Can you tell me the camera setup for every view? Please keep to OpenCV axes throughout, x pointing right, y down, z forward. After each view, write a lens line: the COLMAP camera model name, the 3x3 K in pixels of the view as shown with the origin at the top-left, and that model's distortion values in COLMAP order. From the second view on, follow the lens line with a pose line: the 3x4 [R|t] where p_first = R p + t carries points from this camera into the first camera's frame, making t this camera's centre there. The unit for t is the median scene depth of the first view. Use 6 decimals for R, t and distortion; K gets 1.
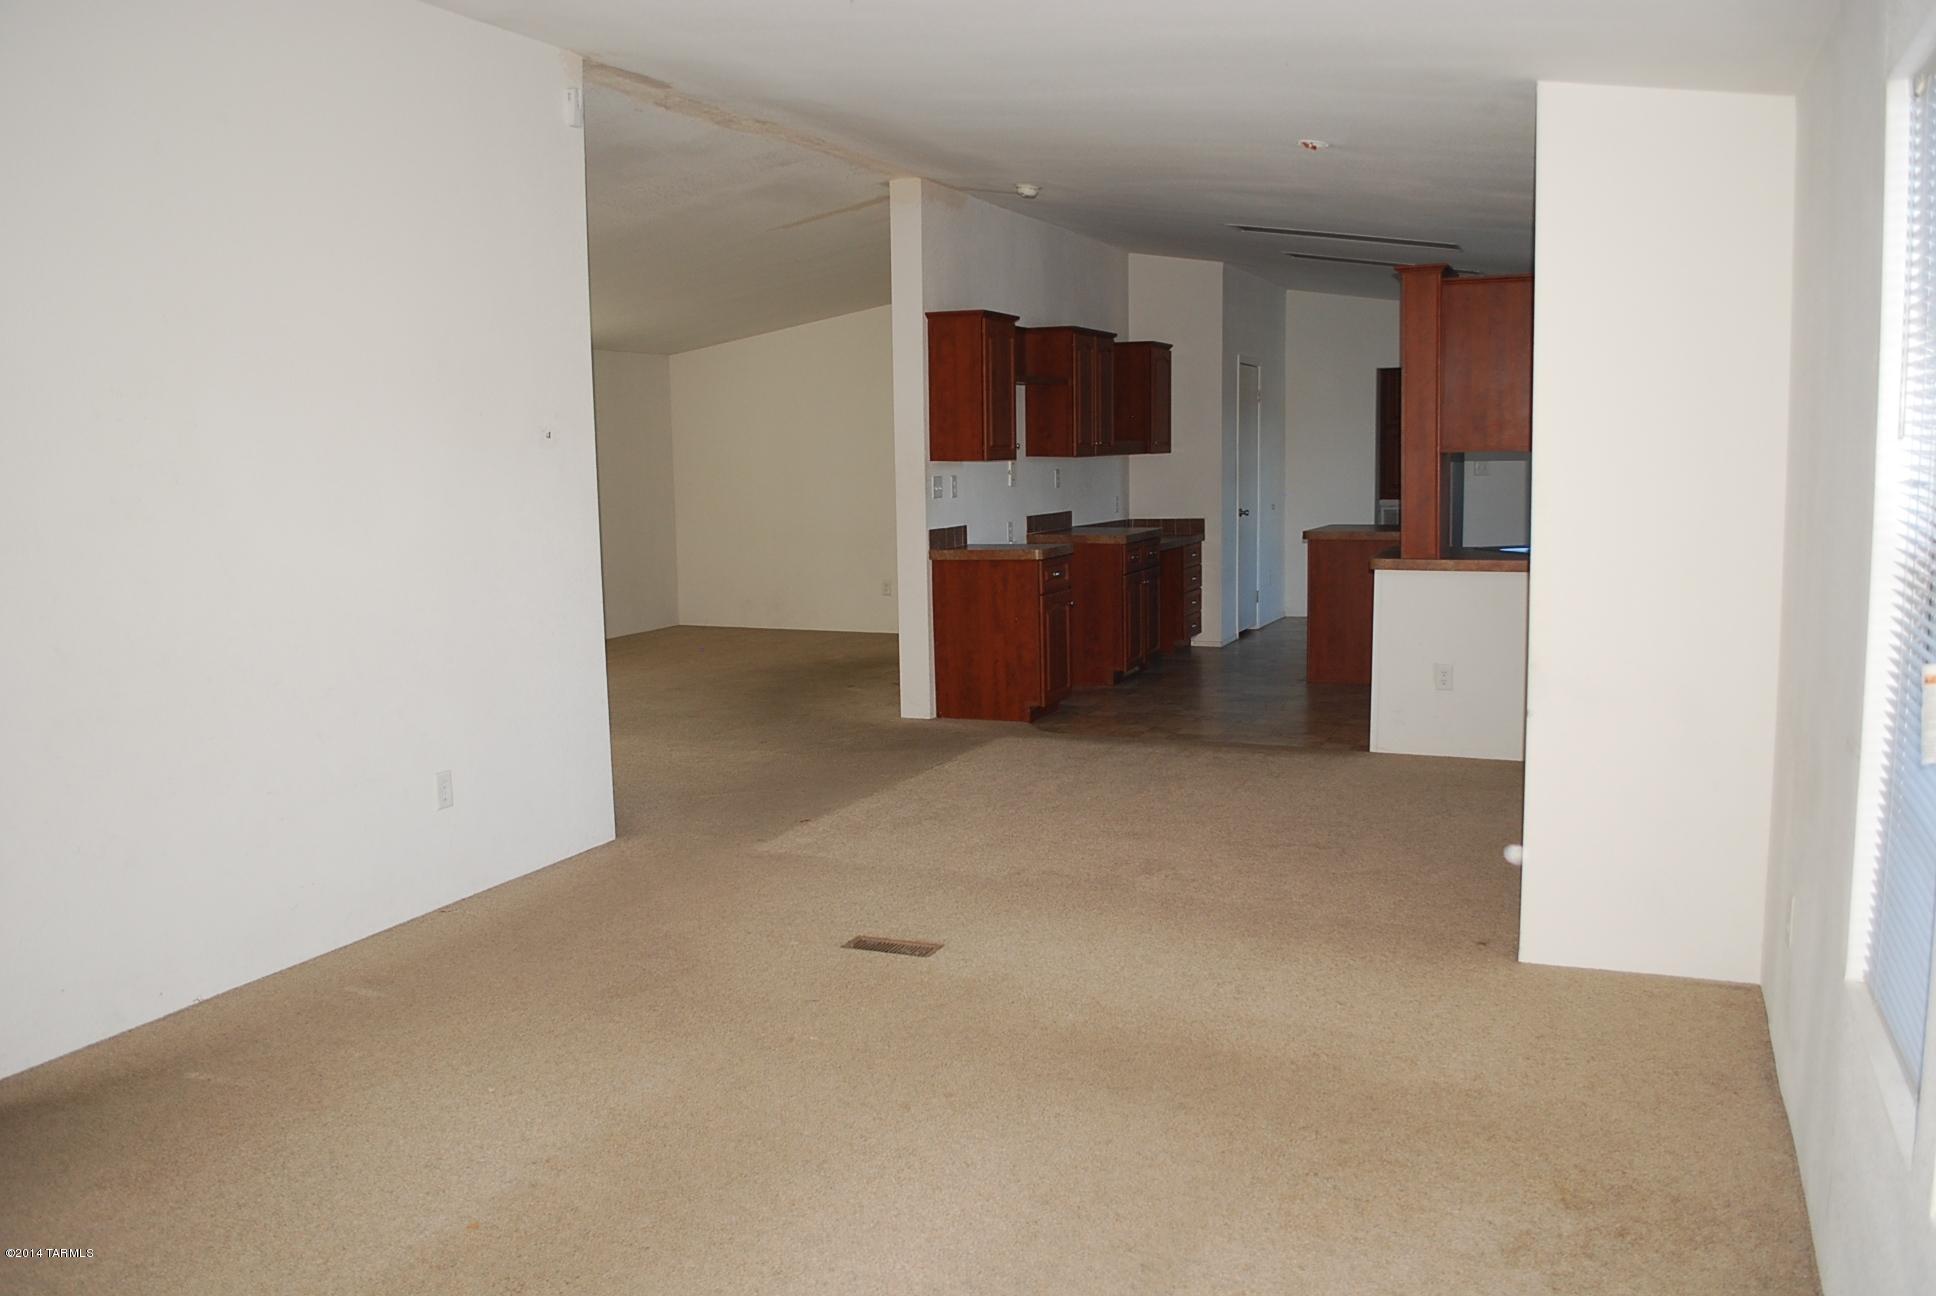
lens RADIAL K [[1541.2, 0, 979.3], [0, 1541.2, 630.6], [0, 0, 1]] dist [-0.079805, 0.011262]
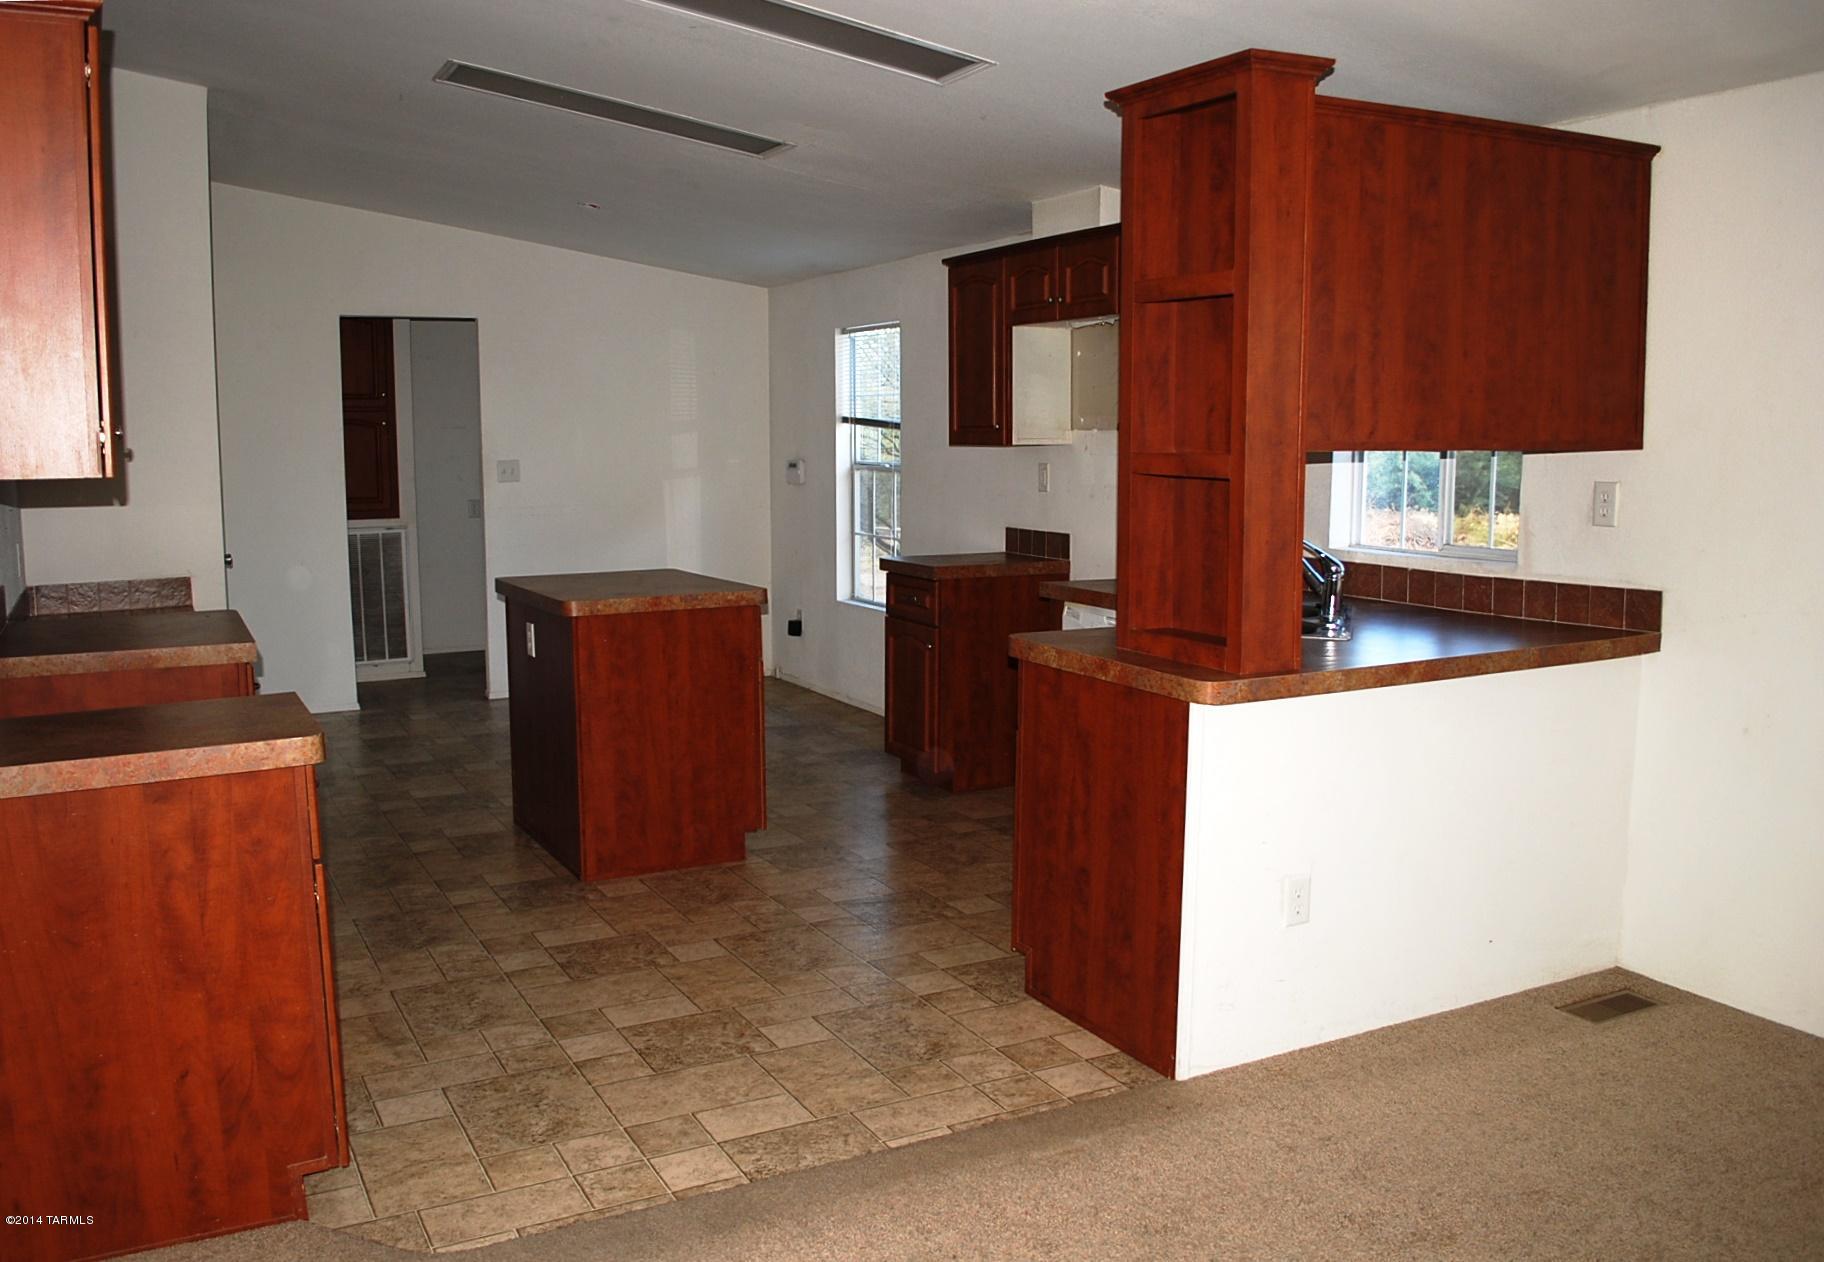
lens RADIAL K [[1532.1, 0, 912.0], [0, 1532.1, 631.0], [0, 0, 1]] dist [-0.001856, -0.001533]
pose [[0.674863, -0.092152, 0.732167, -0.119438], [0.087821, 0.995151, 0.044304, -0.078471], [-0.732699, 0.034401, 0.679683, 0.654695]]
